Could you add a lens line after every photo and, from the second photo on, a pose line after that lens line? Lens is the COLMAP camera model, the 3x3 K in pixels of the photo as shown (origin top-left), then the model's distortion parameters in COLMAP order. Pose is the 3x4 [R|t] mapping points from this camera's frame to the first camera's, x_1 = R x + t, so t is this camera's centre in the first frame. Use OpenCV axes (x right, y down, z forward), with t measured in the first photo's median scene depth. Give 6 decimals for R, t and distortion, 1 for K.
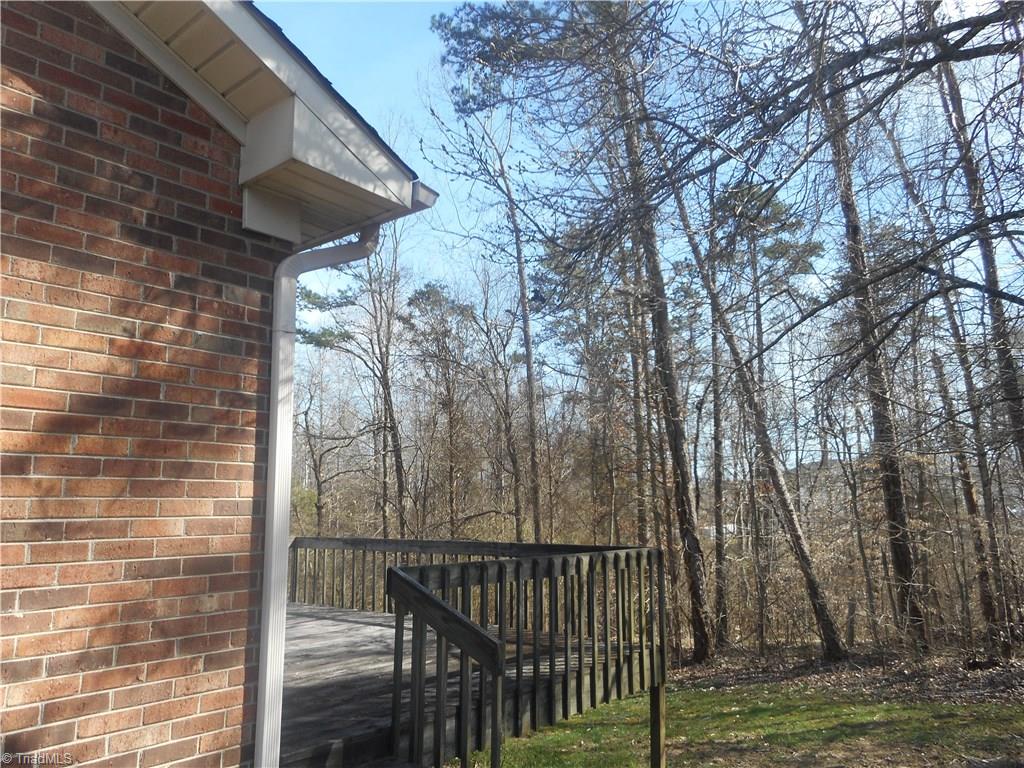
lens RADIAL K [[758.8, 0, 540.4], [0, 758.8, 381.6], [0, 0, 1]] dist [0.001460, 0.000127]
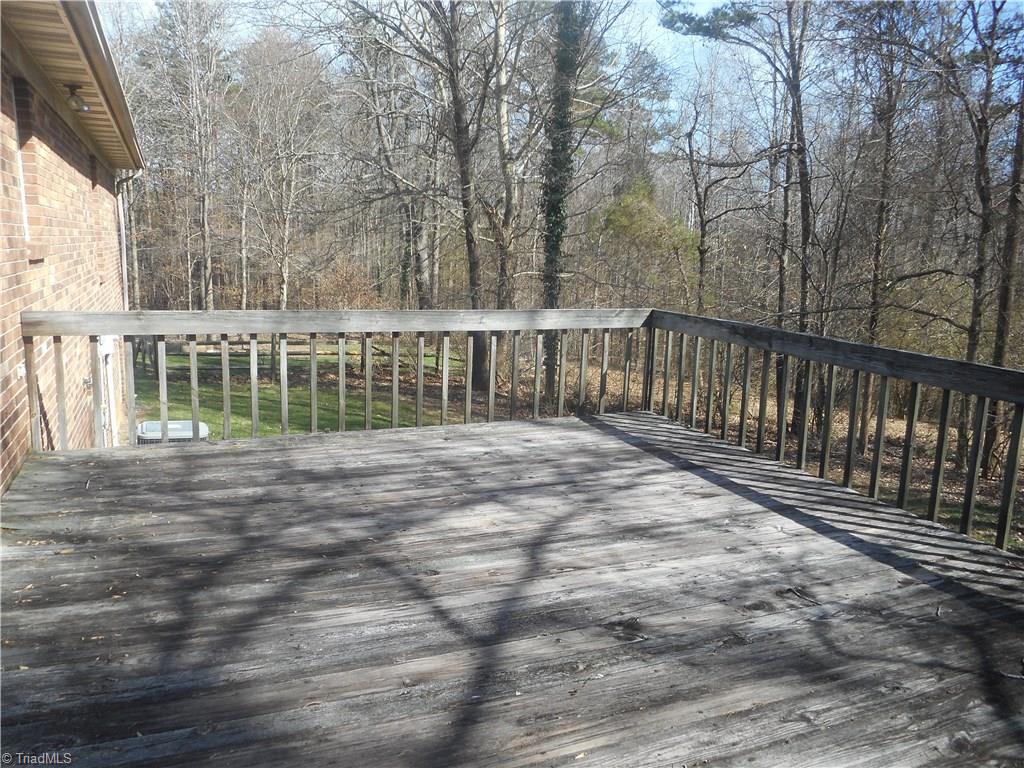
lens RADIAL K [[758.8, 0, 540.4], [0, 758.8, 381.6], [0, 0, 1]] dist [0.001460, 0.000127]
pose [[0.880197, 0.122473, -0.458535, -0.048024], [0.036851, 0.945578, 0.323301, 0.024161], [0.473176, -0.301466, 0.827782, 0.183479]]
